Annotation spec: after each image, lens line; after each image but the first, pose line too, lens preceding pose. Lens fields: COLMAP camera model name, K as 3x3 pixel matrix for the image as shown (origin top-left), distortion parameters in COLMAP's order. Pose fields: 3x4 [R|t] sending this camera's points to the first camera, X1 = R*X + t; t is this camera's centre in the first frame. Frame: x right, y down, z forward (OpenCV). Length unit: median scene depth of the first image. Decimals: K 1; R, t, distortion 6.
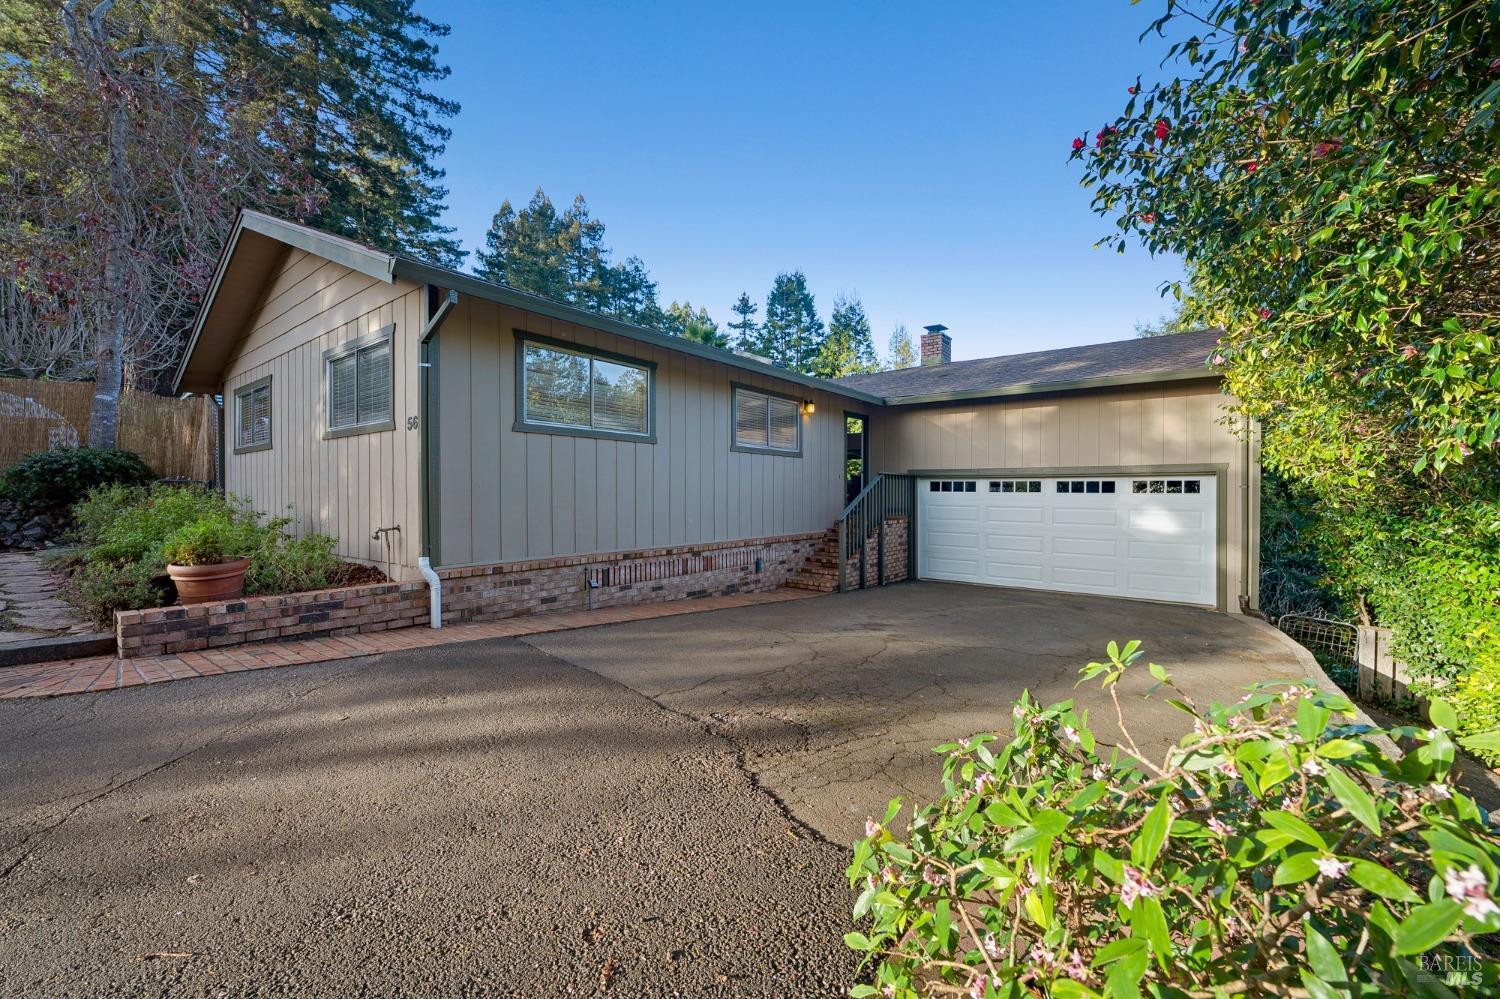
lens RADIAL K [[599.9, 0, 752.4], [0, 599.9, 497.9], [0, 0, 1]] dist [-0.005839, 0.000304]
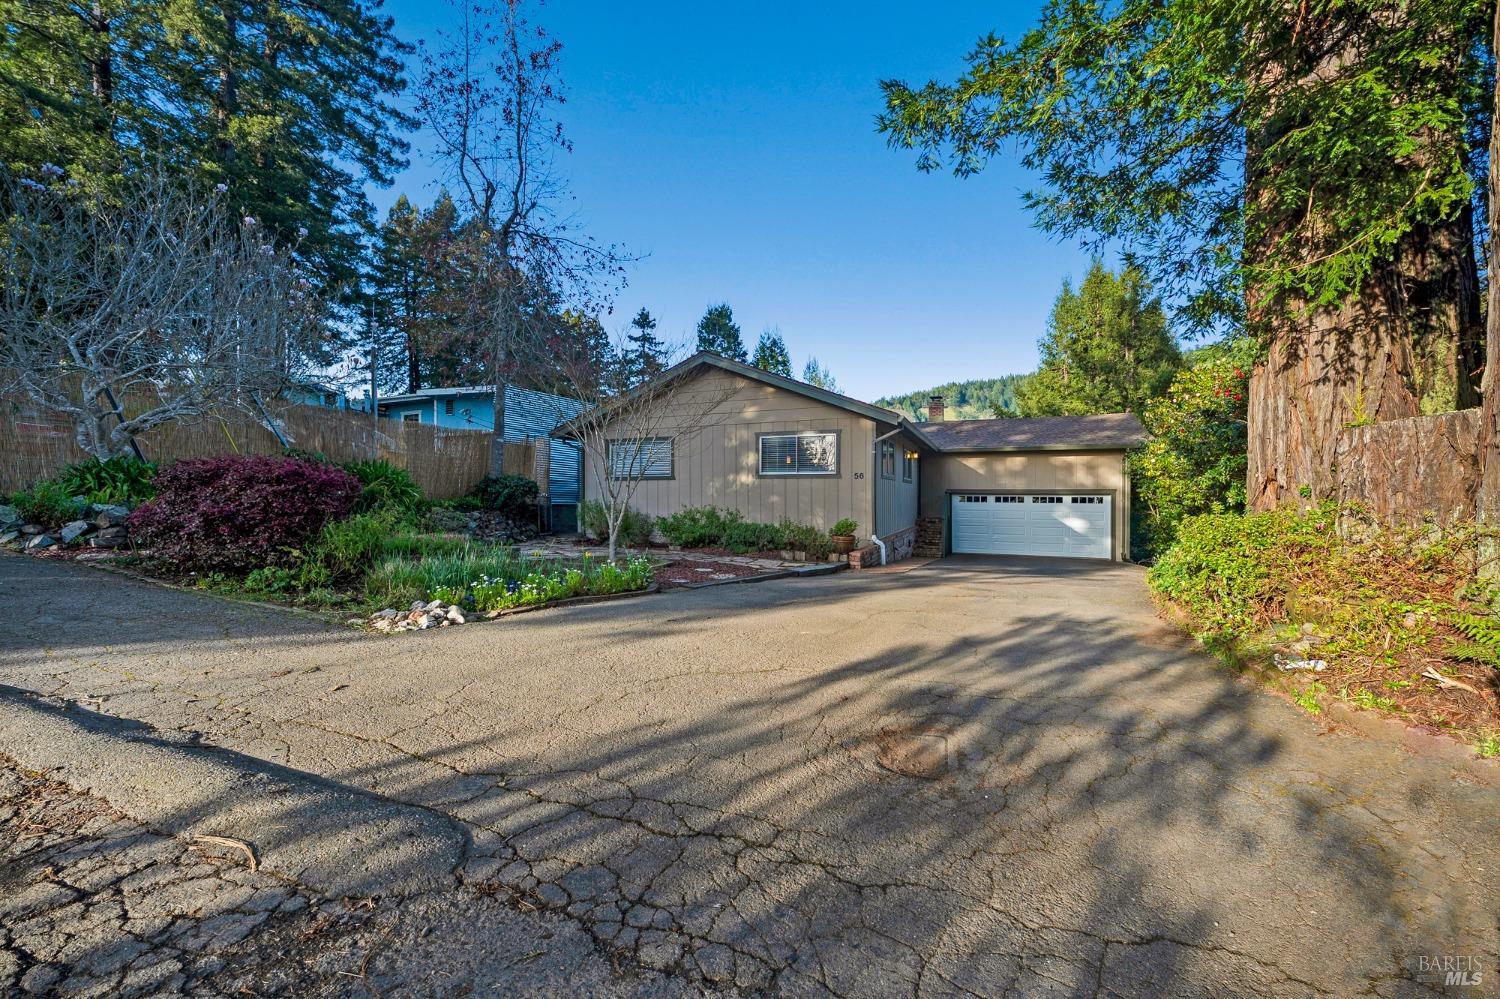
lens RADIAL K [[599.9, 0, 754.8], [0, 599.9, 497.0], [0, 0, 1]] dist [-0.005839, 0.000304]
pose [[0.964355, 0.001172, 0.264609, -0.746819], [0.000498, 0.999980, -0.006245, -0.014415], [-0.264612, 0.006154, 0.964335, -0.512226]]
